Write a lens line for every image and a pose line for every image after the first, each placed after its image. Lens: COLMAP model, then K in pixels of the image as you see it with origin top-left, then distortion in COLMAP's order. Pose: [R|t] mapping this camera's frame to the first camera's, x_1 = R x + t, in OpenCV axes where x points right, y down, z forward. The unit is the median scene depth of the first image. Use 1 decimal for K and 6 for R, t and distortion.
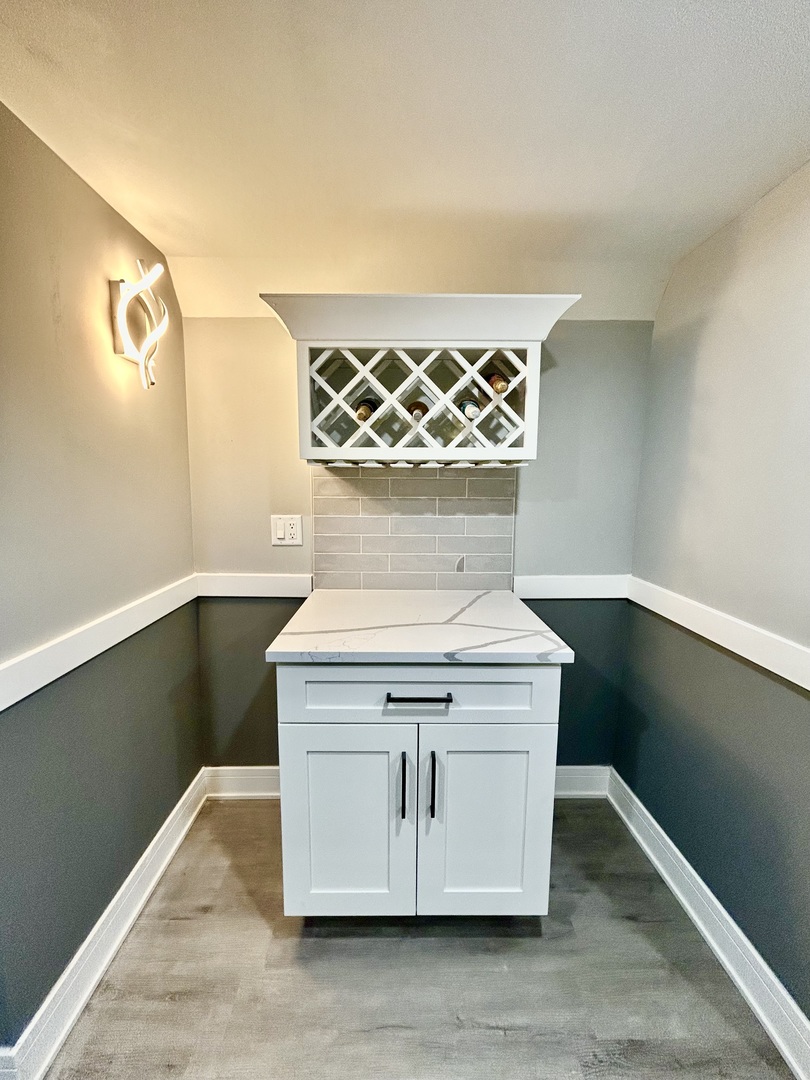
lens RADIAL K [[436.7, 0, 402.8], [0, 436.7, 536.0], [0, 0, 1]] dist [-0.000668, -0.000036]
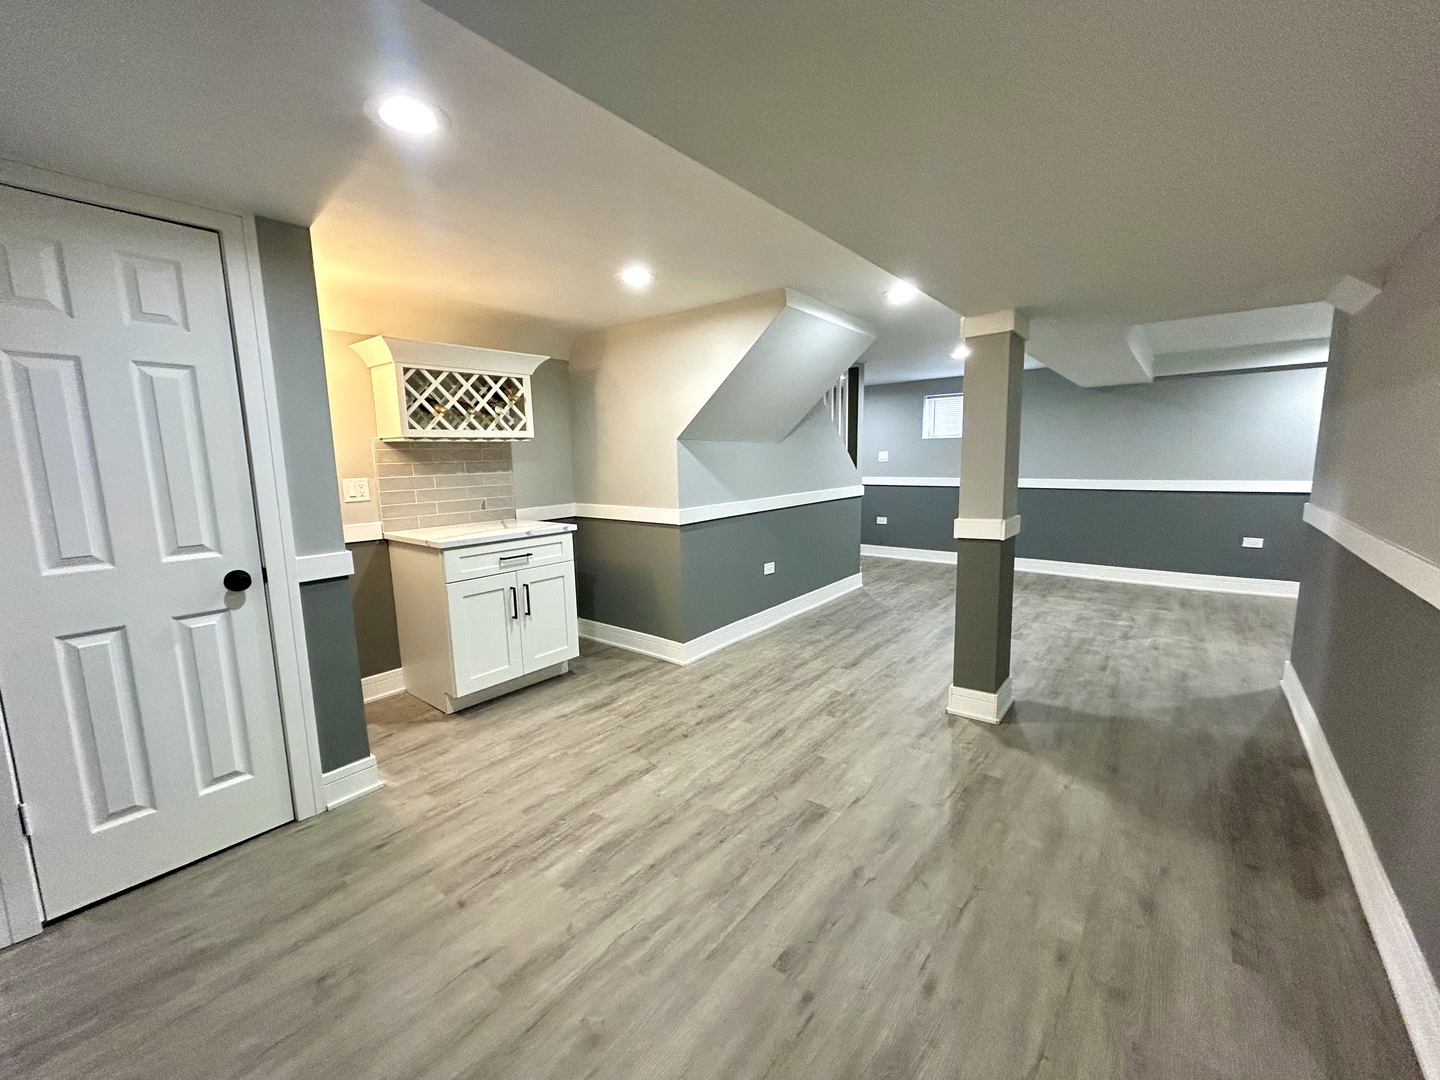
lens RADIAL K [[592.6, 0, 725.8], [0, 592.6, 543.0], [0, 0, 1]] dist [0.001778, 0.000237]
pose [[0.627930, -0.135741, 0.766341, -1.192036], [0.124992, 0.989480, 0.072849, 0.191549], [-0.768167, 0.050042, 0.638291, -1.232678]]
